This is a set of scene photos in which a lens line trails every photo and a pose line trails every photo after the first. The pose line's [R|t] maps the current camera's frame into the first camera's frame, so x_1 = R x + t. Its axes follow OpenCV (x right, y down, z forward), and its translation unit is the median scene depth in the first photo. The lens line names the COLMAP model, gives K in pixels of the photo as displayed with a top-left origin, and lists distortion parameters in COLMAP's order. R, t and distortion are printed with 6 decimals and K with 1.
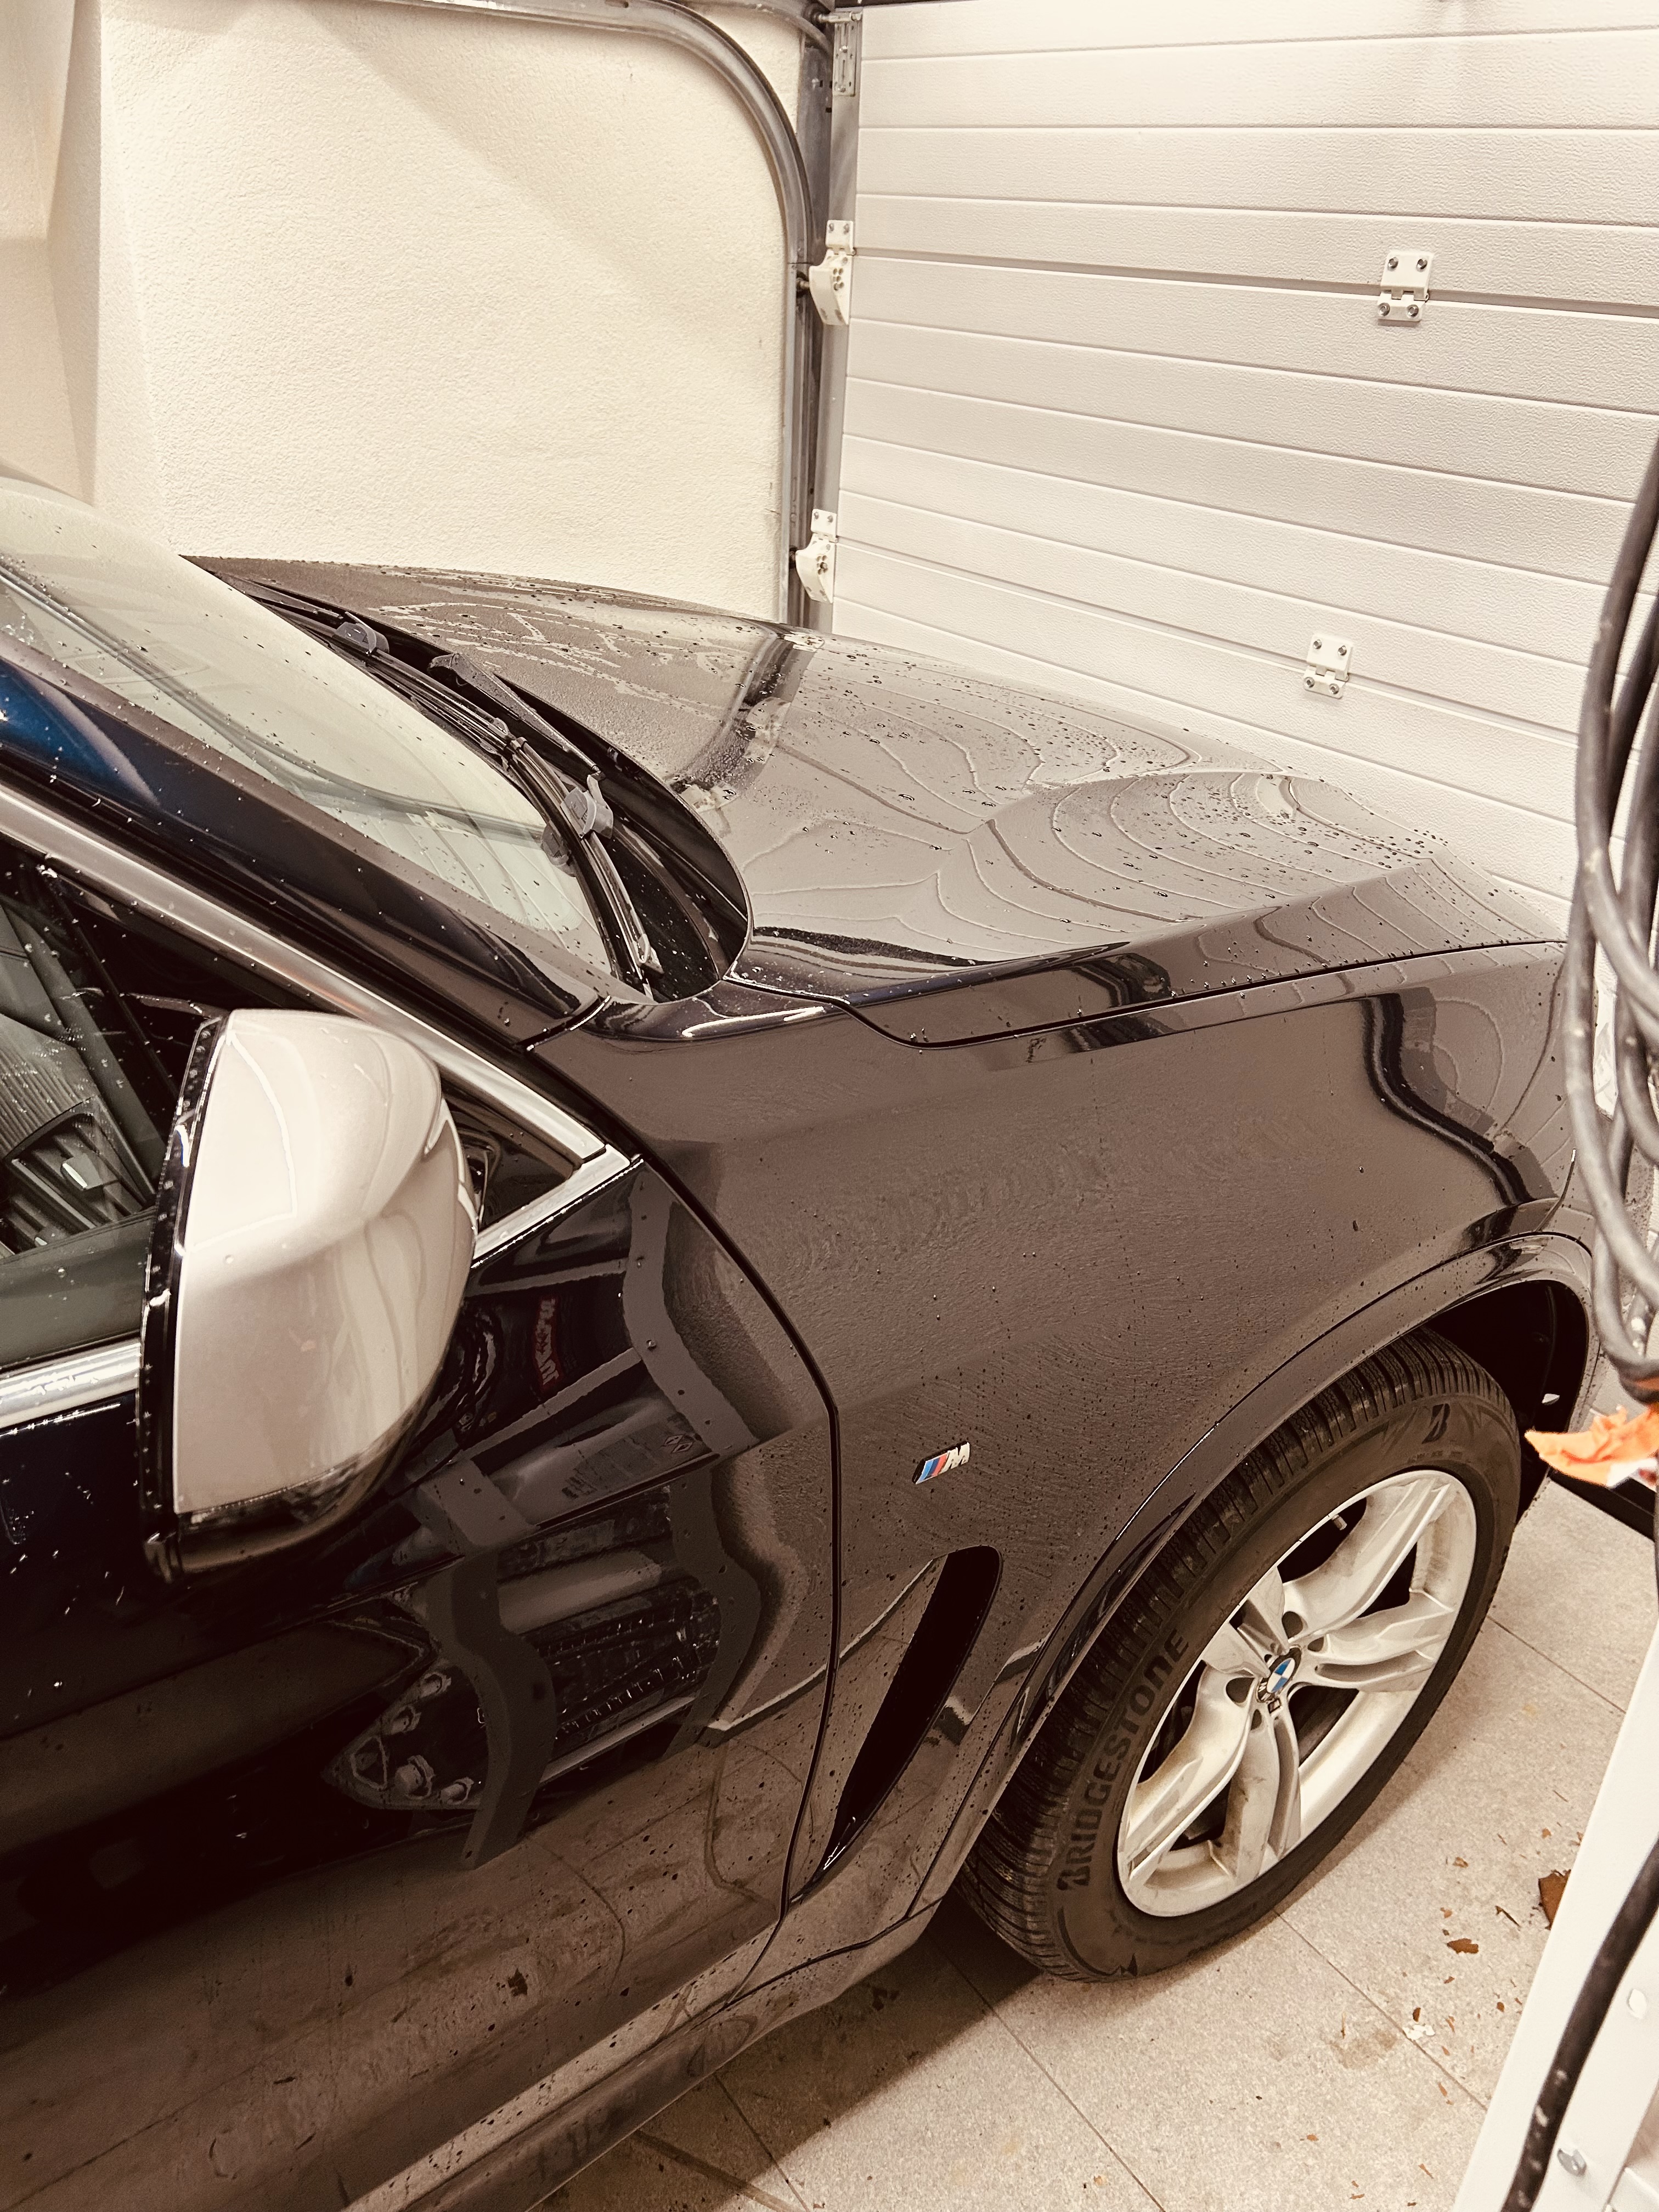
lens RADIAL K [[1700.5, 0, 829.5], [0, 1700.5, 1106.0], [0, 0, 1]] dist [0.041050, -0.008012]
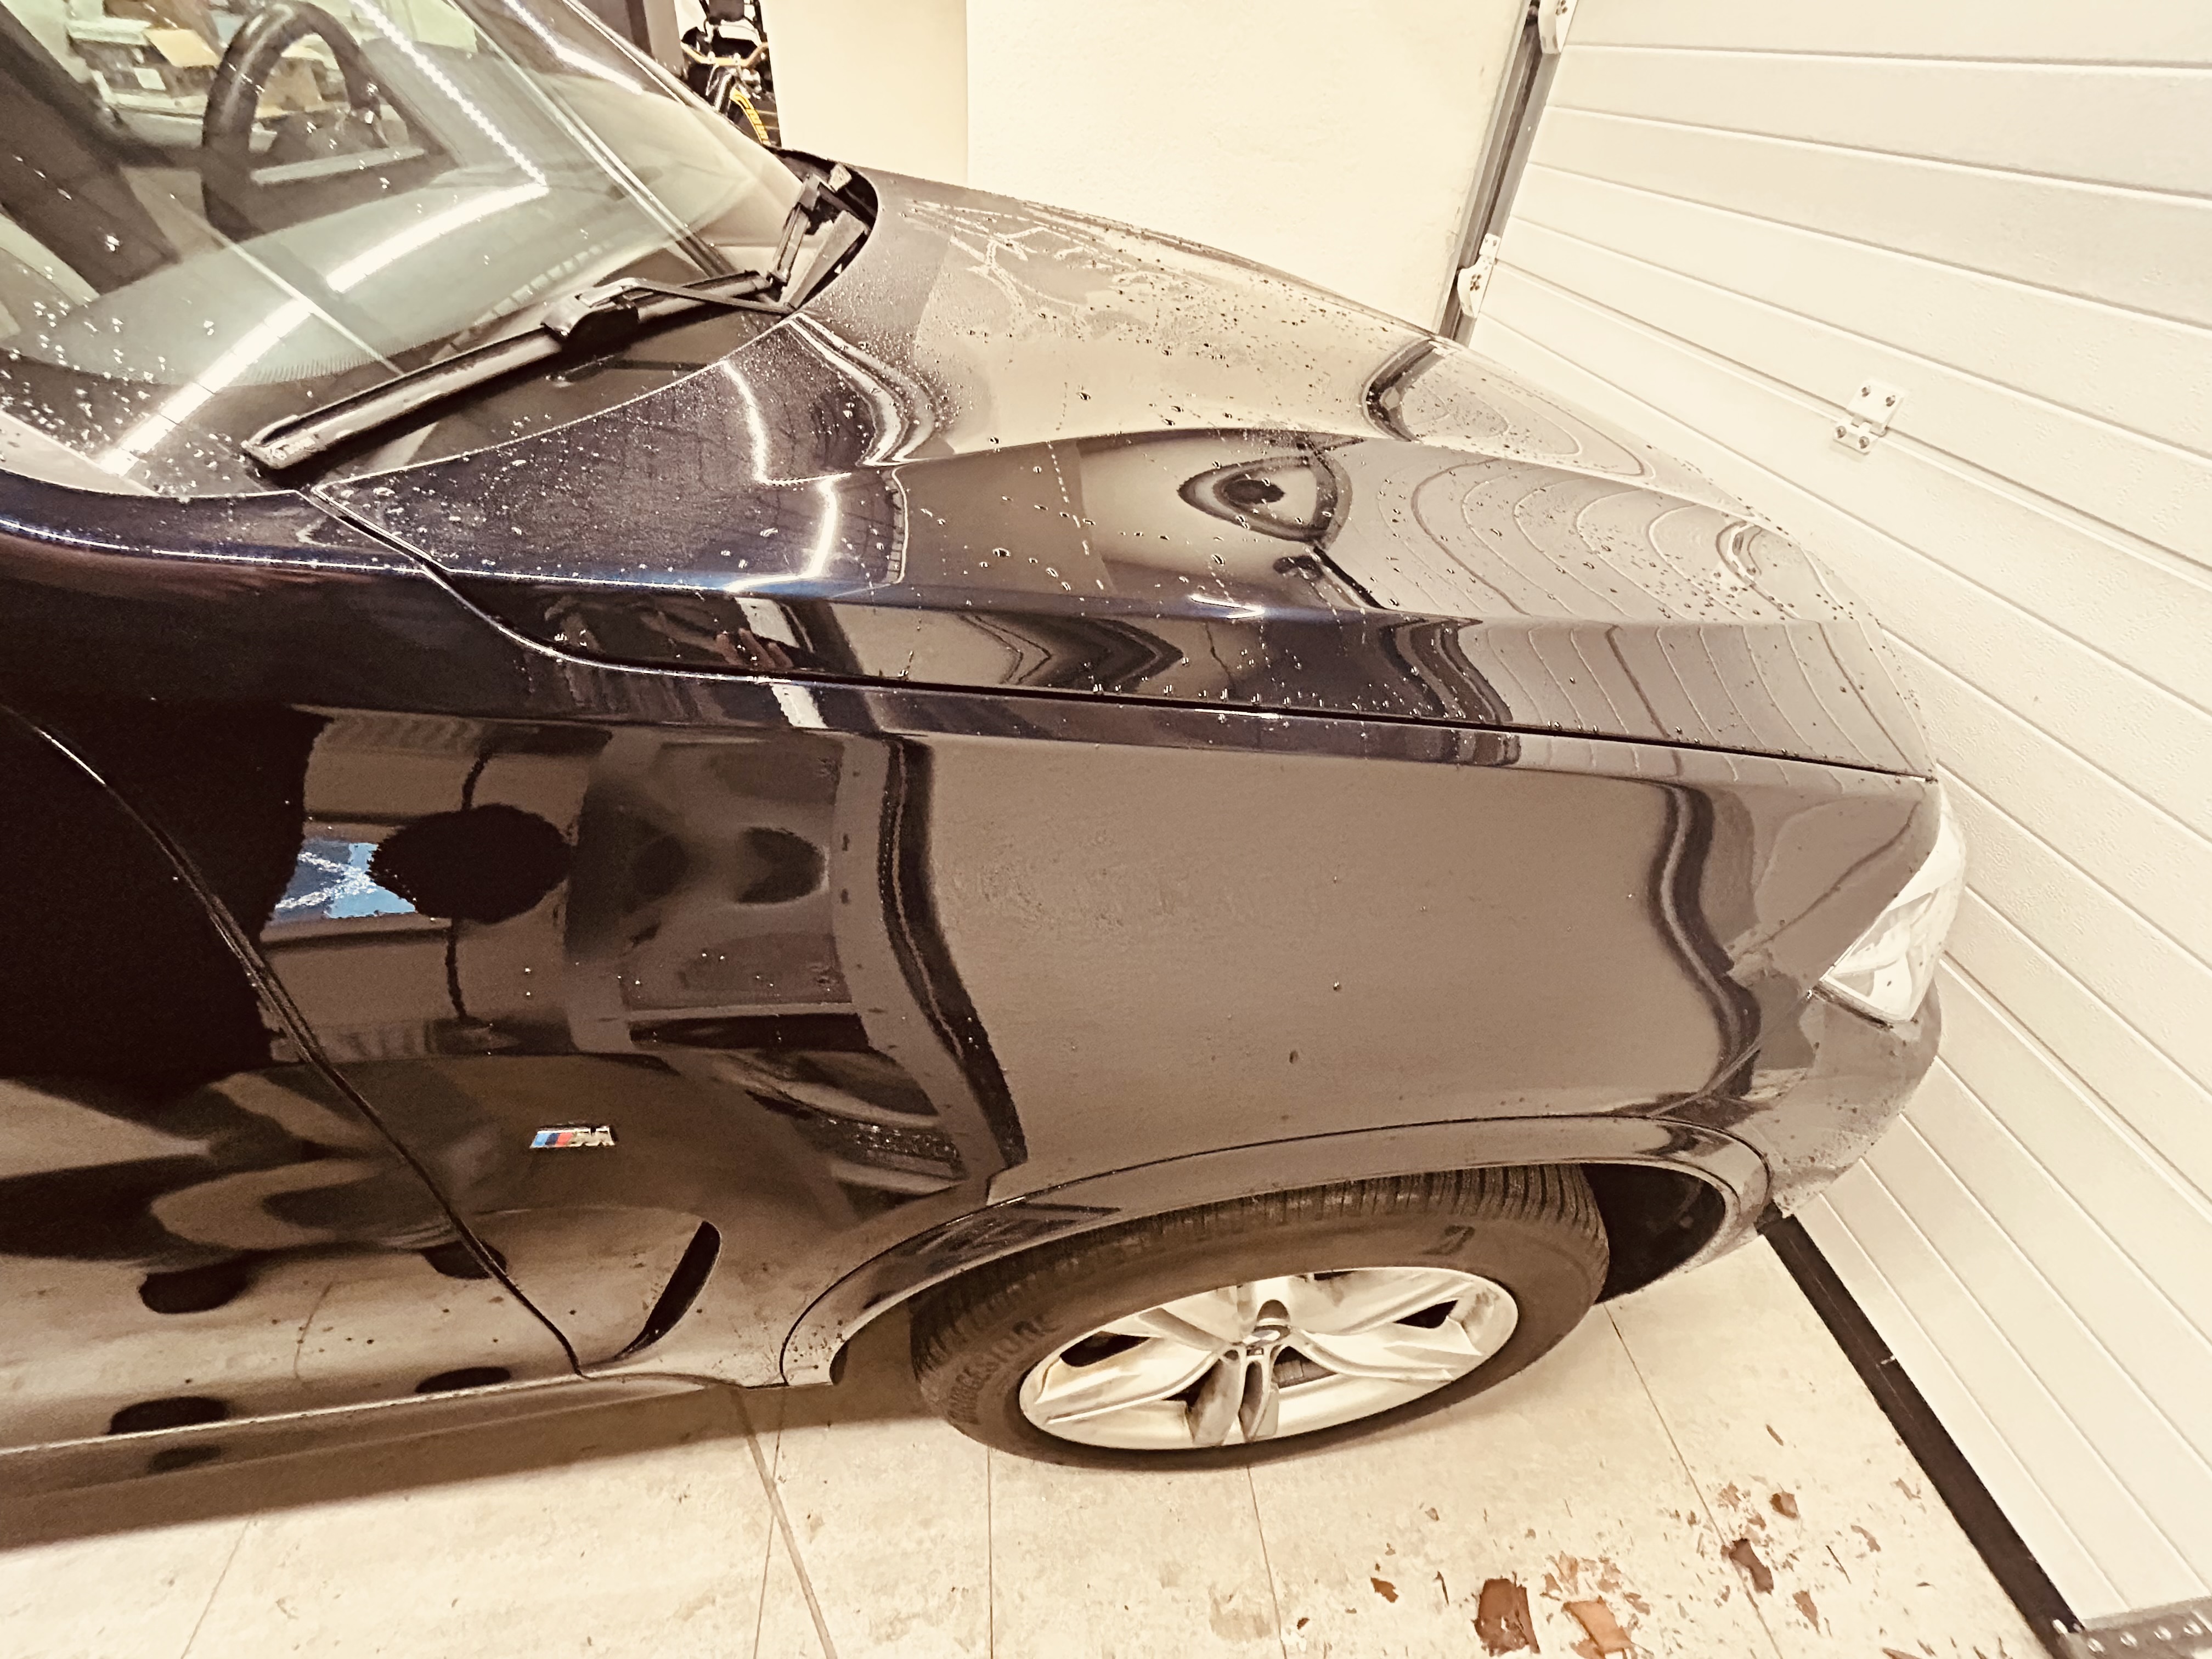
lens RADIAL K [[903.8, 0, 1106.0], [0, 903.8, 829.5], [0, 0, 1]] dist [0.004708, -0.000062]
pose [[0.865503, 0.352539, -0.355839, 0.187738], [-0.277322, 0.928832, 0.245690, -0.049438], [0.417130, -0.113964, 0.901673, 0.342460]]
